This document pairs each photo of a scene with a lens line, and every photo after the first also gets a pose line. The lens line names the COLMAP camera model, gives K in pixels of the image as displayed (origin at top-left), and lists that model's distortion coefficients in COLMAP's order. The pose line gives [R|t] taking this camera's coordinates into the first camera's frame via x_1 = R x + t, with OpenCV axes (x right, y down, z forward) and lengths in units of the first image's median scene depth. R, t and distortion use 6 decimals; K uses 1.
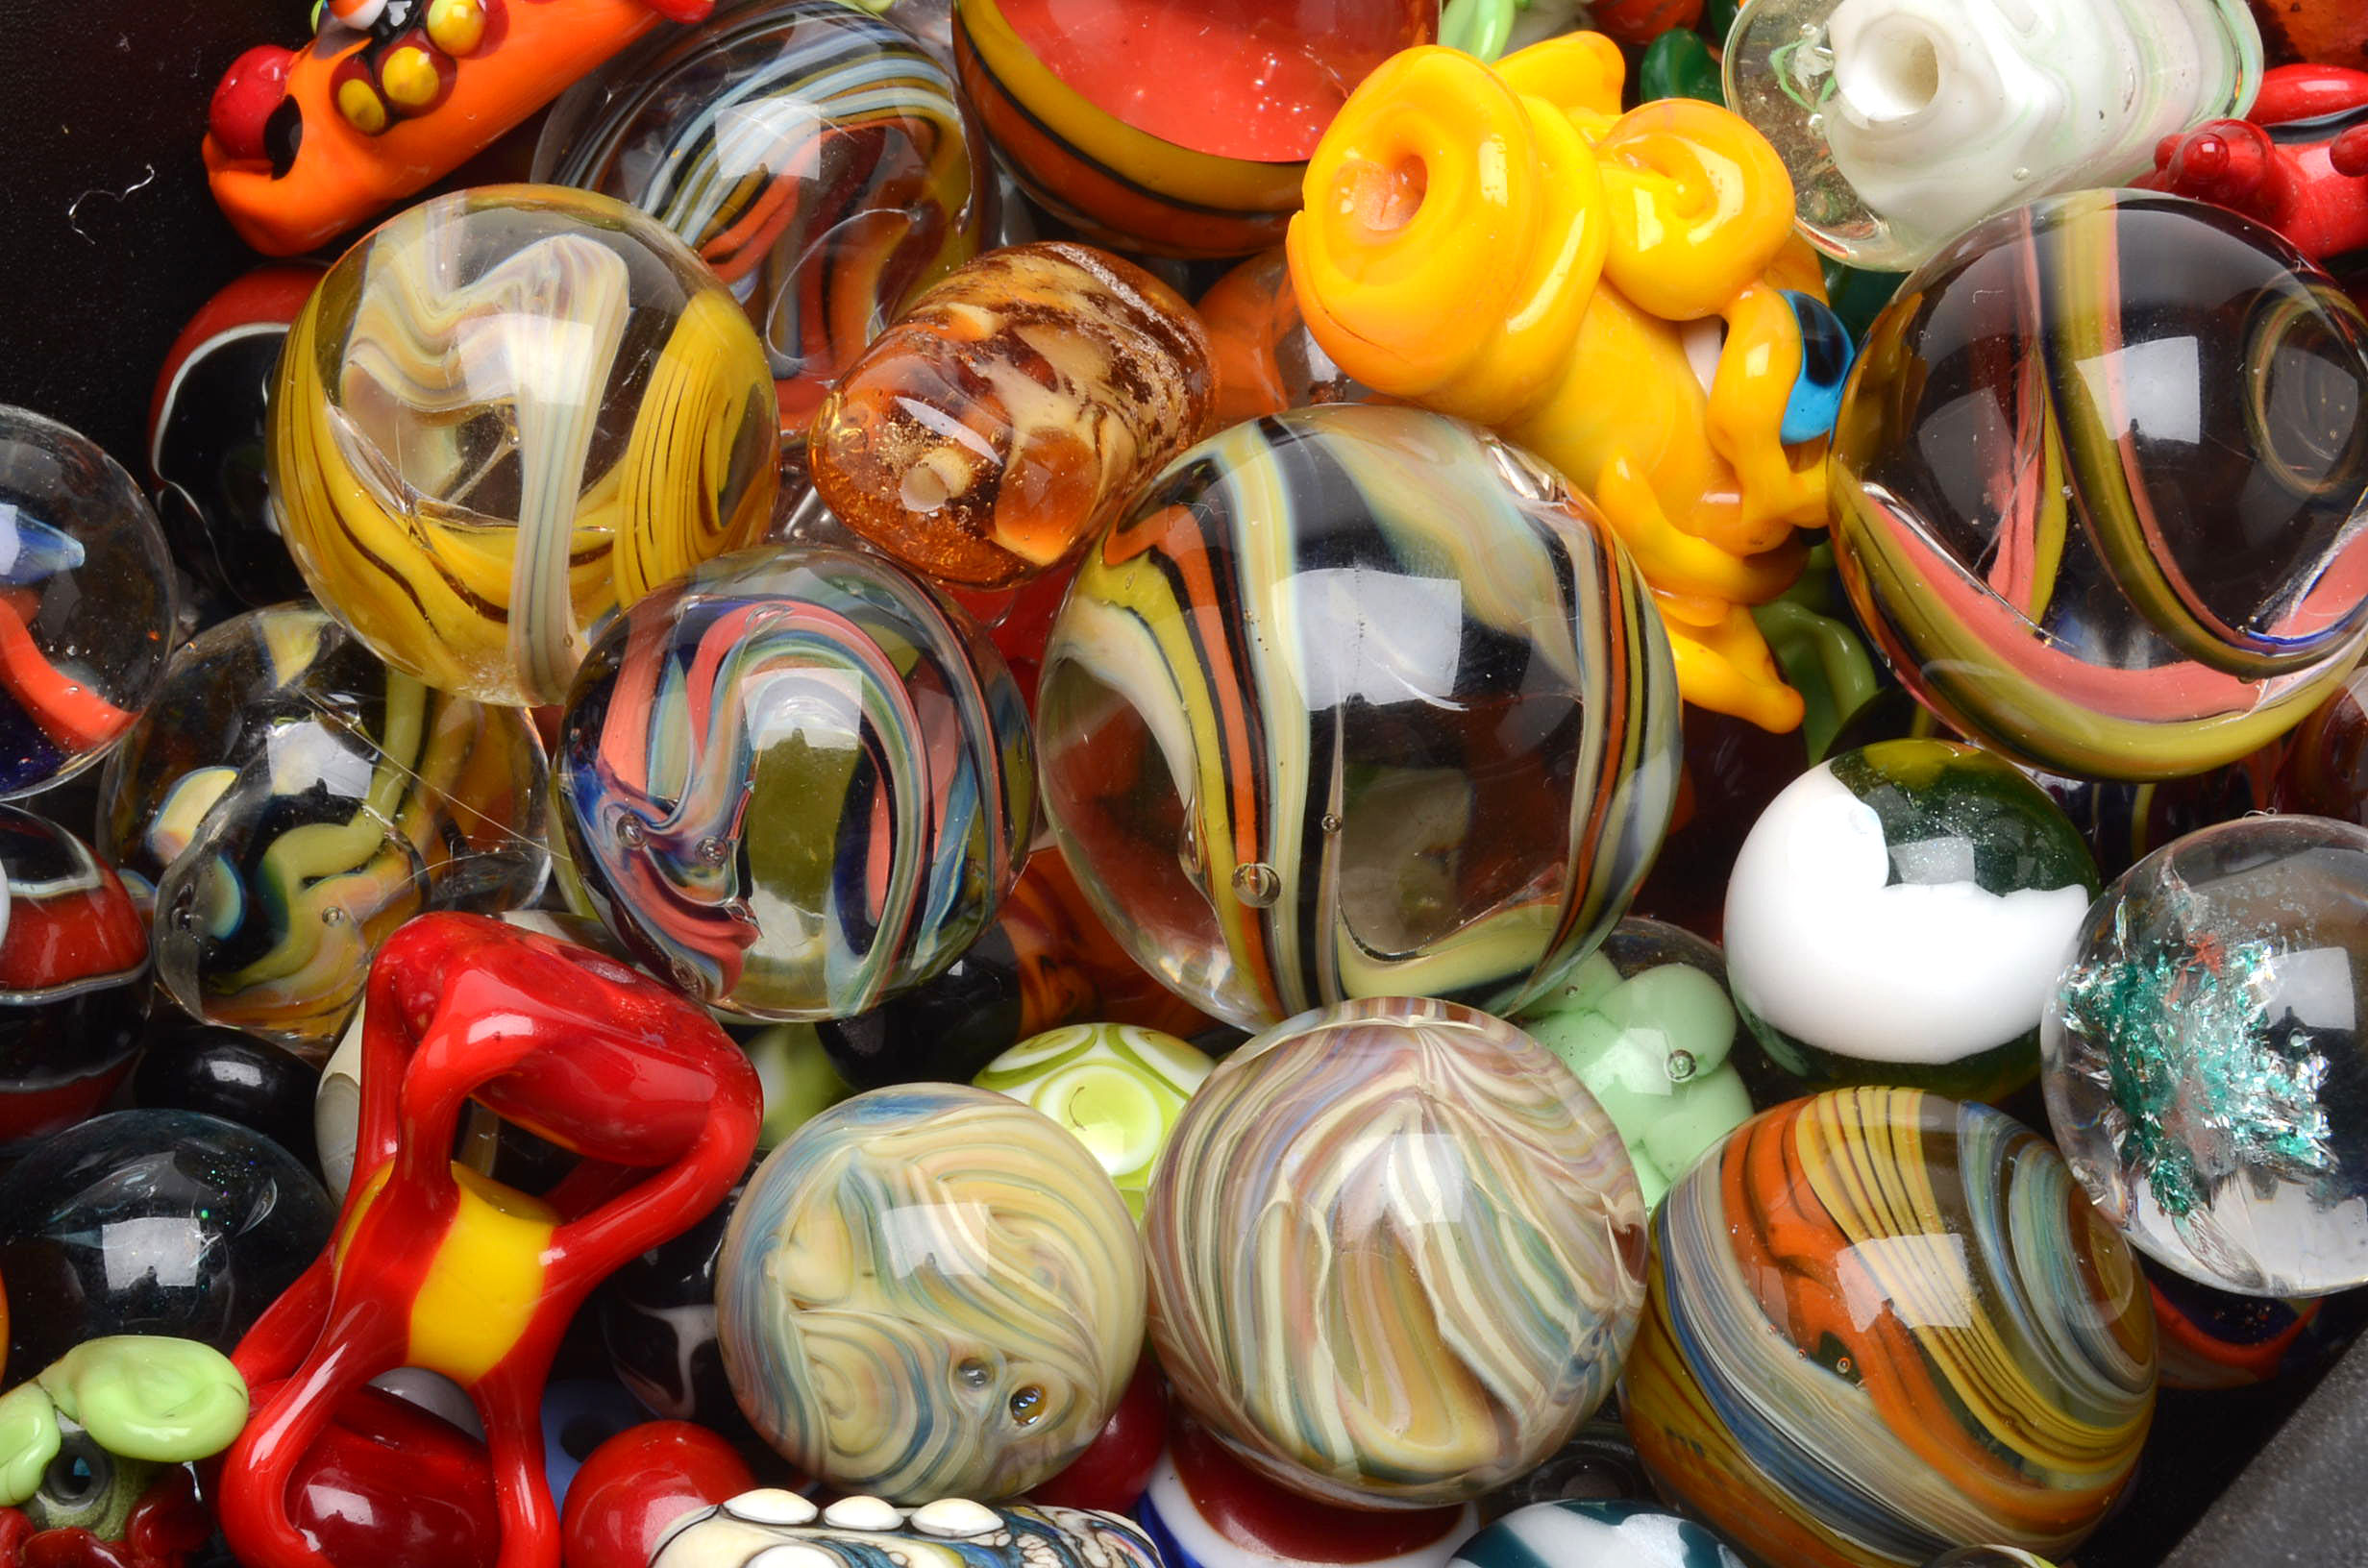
lens RADIAL K [[5020.9, 0, 1184.0], [0, 5020.9, 784.0], [0, 0, 1]] dist [-0.034875, 0.226551]
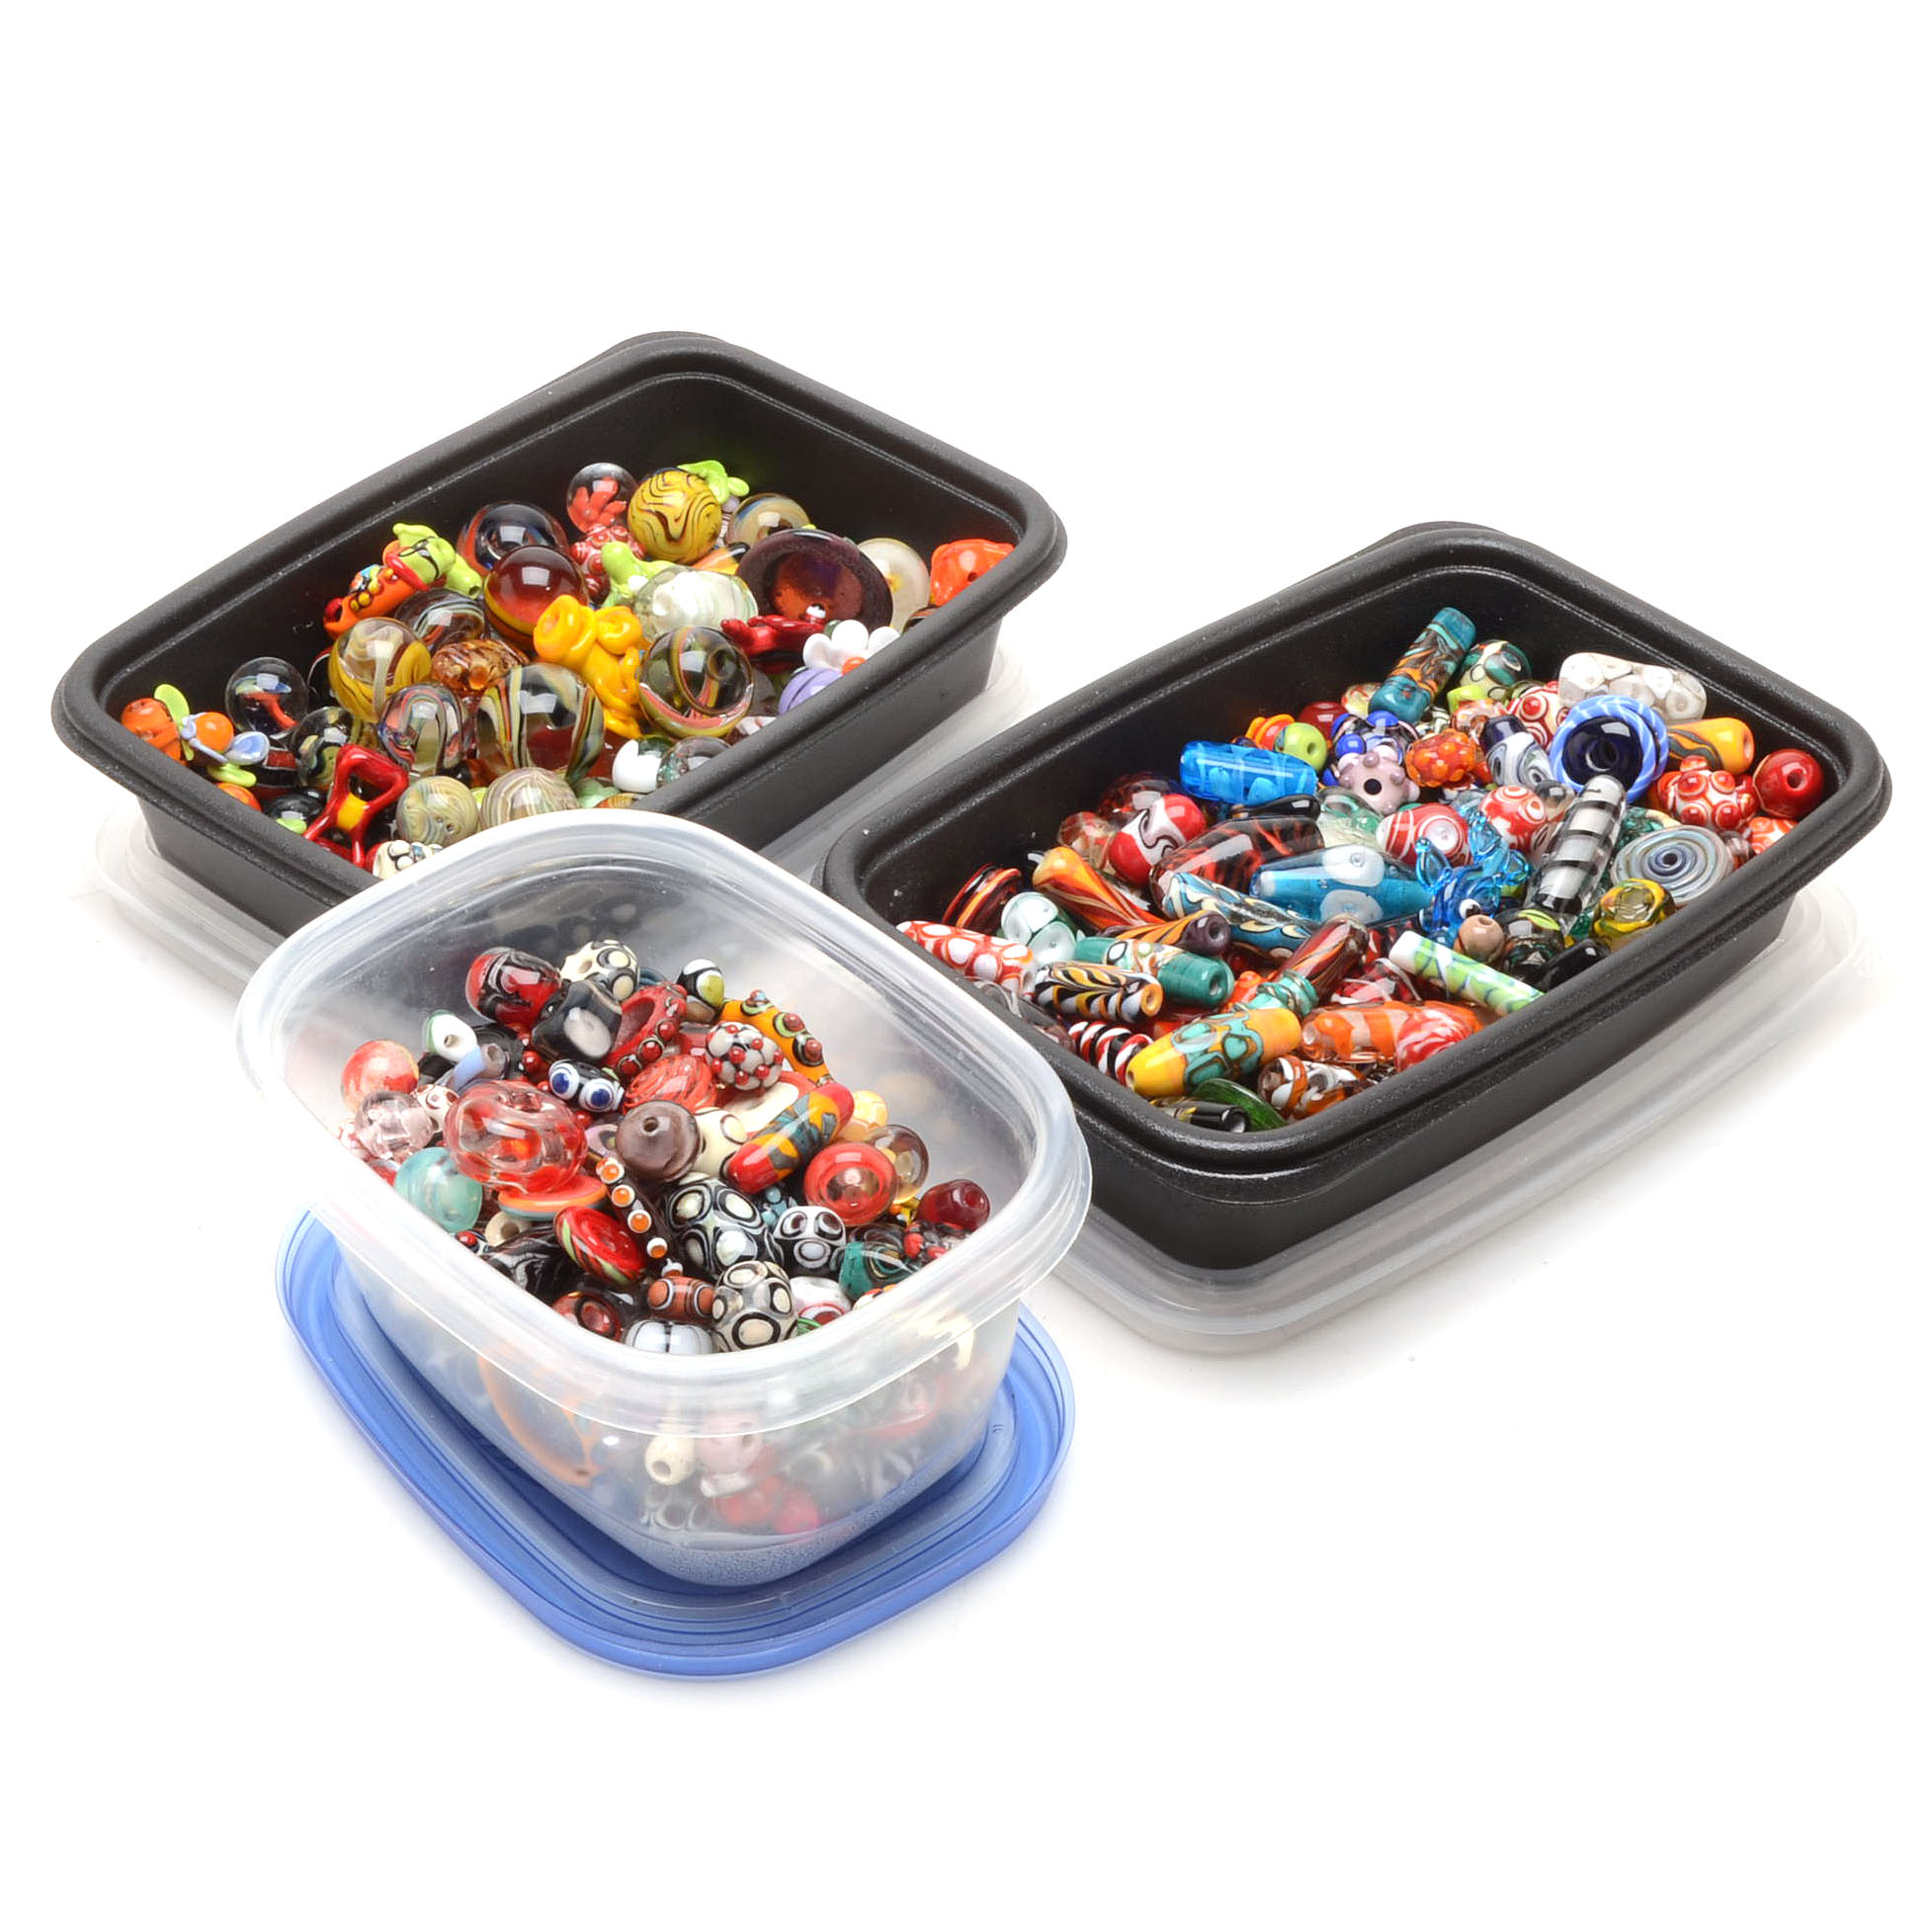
lens RADIAL K [[4055.9, 0, 966.0], [0, 4055.9, 965.5], [0, 0, 1]] dist [-0.014435, -0.102245]
pose [[0.996298, 0.035195, -0.078428, 0.778392], [-0.048253, 0.984021, -0.171391, 0.888688], [0.071143, 0.174541, 0.982076, -2.868352]]
